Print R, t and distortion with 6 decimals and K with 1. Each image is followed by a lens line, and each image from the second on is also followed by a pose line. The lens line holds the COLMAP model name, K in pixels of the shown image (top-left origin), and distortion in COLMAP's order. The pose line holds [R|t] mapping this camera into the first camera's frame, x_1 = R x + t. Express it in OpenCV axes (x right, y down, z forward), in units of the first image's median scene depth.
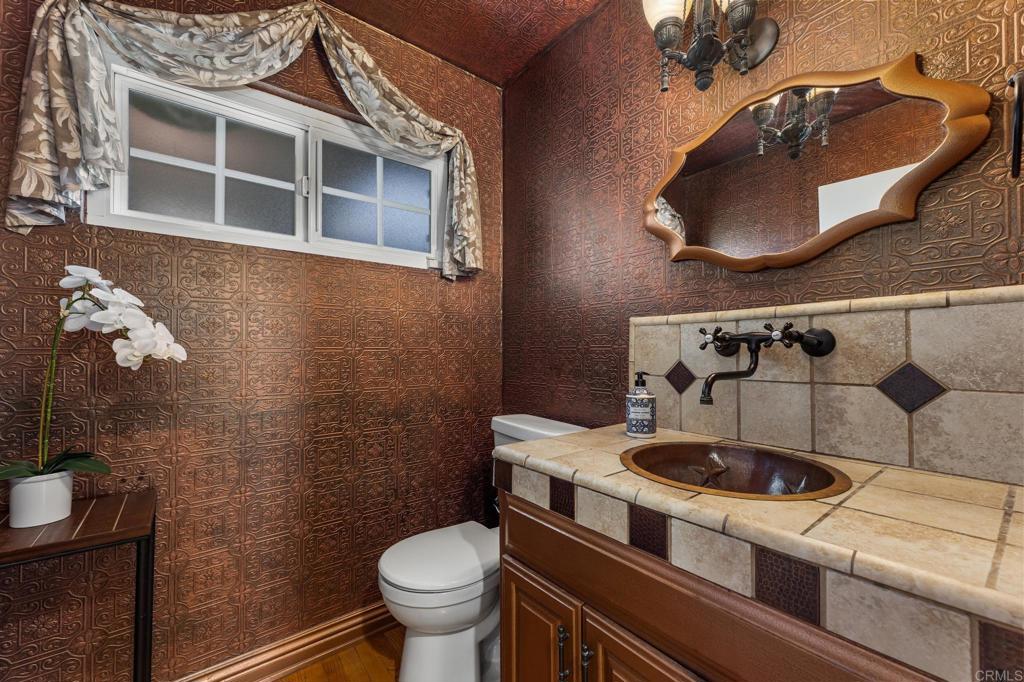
lens RADIAL K [[408.1, 0, 512.0], [0, 408.1, 341.0], [0, 0, 1]] dist [0.001406, 0.000072]
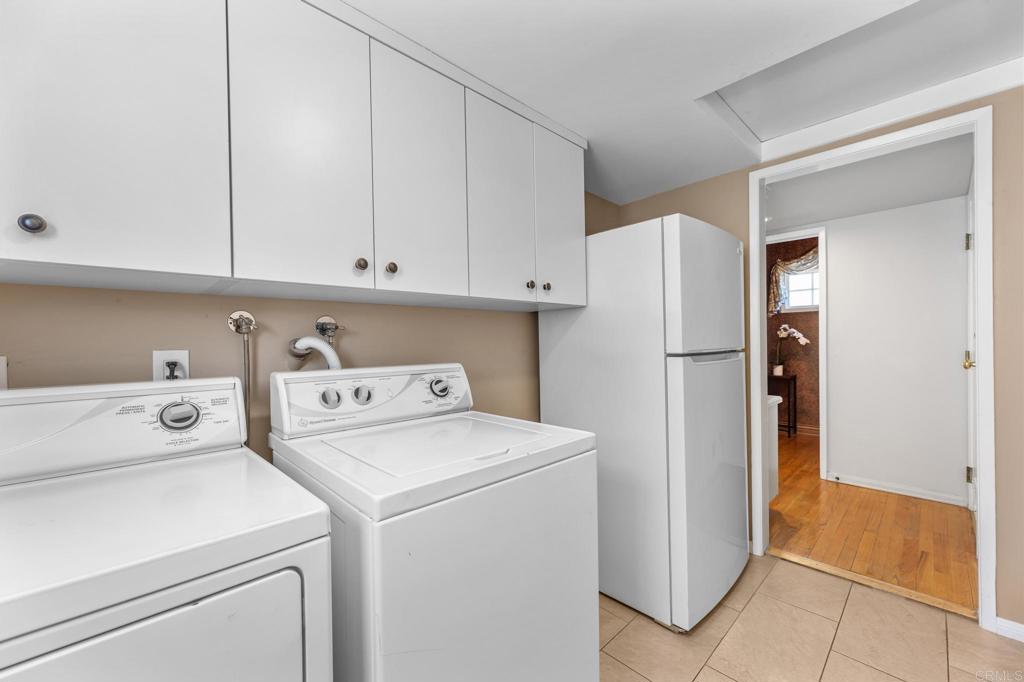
lens RADIAL K [[408.1, 0, 512.0], [0, 408.1, 341.0], [0, 0, 1]] dist [0.001406, 0.000072]
pose [[0.326797, -0.009859, -0.945043, 2.103877], [0.032817, 0.999461, 0.000921, -0.077108], [0.944525, -0.031315, 0.326944, -3.069979]]
